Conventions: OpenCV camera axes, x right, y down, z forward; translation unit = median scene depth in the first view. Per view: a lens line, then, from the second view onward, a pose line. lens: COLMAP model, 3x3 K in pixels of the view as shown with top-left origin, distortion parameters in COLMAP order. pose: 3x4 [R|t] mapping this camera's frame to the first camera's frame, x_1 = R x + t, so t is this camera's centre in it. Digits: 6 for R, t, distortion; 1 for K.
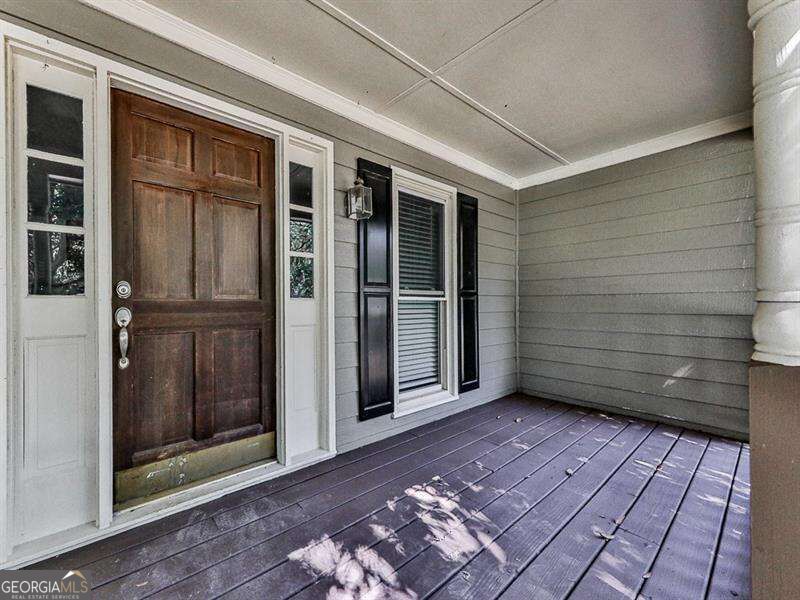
lens RADIAL K [[311.9, 0, 398.7], [0, 311.9, 305.2], [0, 0, 1]] dist [0.000052, -0.000313]
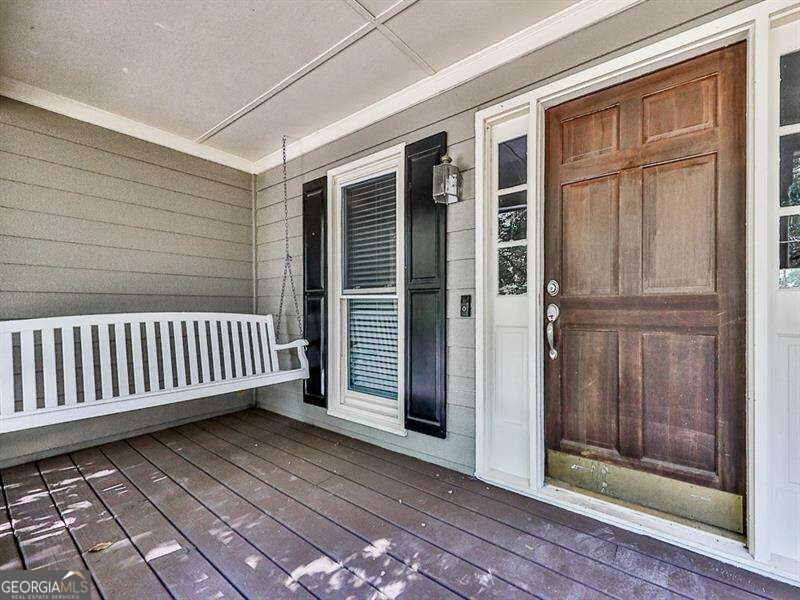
lens RADIAL K [[361.1, 0, 398.8], [0, 361.1, 307.5], [0, 0, 1]] dist [0.000518, 0.000077]
pose [[0.171037, 0.011311, -0.985200, 0.259240], [0.008690, 0.999878, 0.012988, -0.001418], [0.985226, -0.010783, 0.170918, 0.217544]]
